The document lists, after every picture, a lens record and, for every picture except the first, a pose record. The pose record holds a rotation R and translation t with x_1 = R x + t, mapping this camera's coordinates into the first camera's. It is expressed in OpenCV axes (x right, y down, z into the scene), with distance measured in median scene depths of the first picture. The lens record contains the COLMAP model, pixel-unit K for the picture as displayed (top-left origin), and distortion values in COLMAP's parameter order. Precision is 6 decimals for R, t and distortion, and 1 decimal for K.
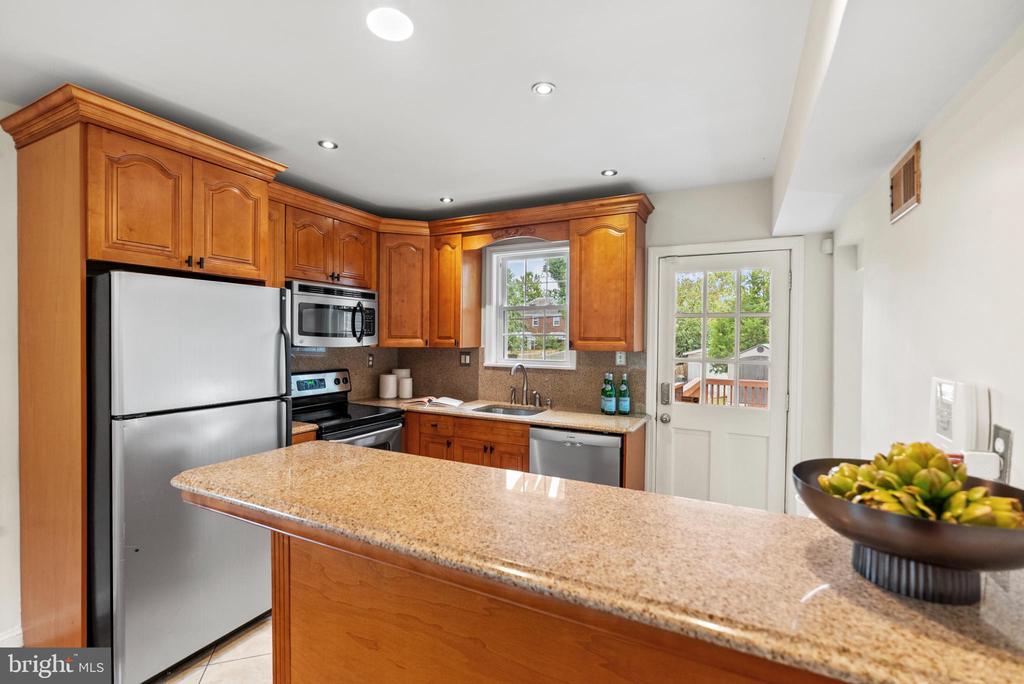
lens RADIAL K [[462.4, 0, 511.4], [0, 462.4, 340.0], [0, 0, 1]] dist [0.003432, -0.000363]
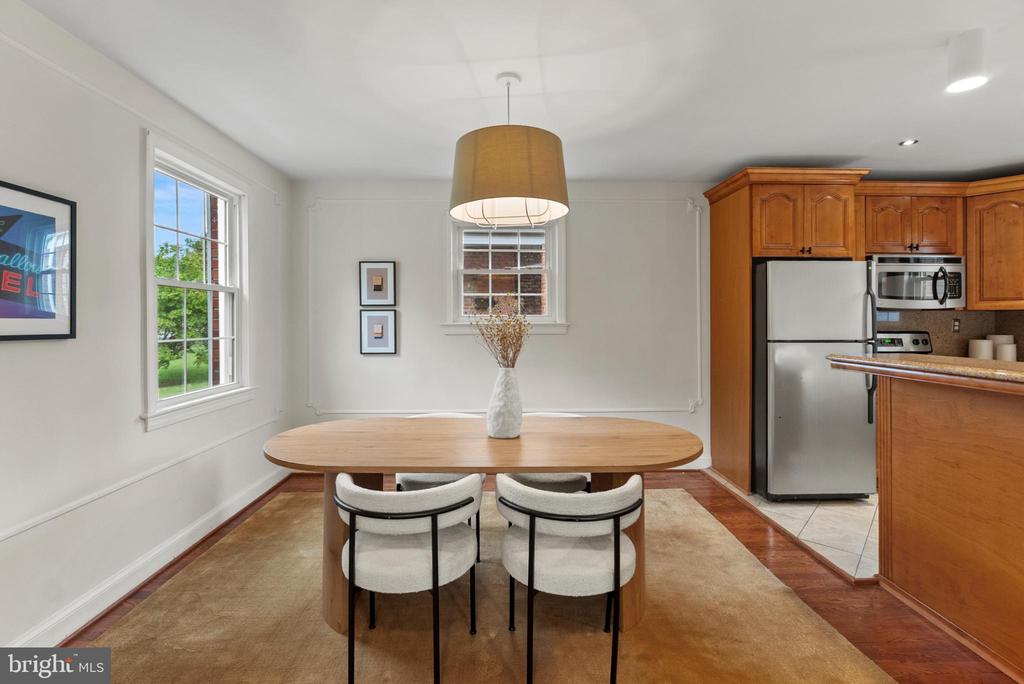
lens RADIAL K [[462.4, 0, 511.2], [0, 462.4, 317.0], [0, 0, 1]] dist [0.003432, -0.000363]
pose [[0.484956, -0.009354, -0.874488, 0.139782], [-0.001357, 0.999934, -0.011448, 0.052185], [0.874537, 0.006738, 0.484911, -0.434012]]
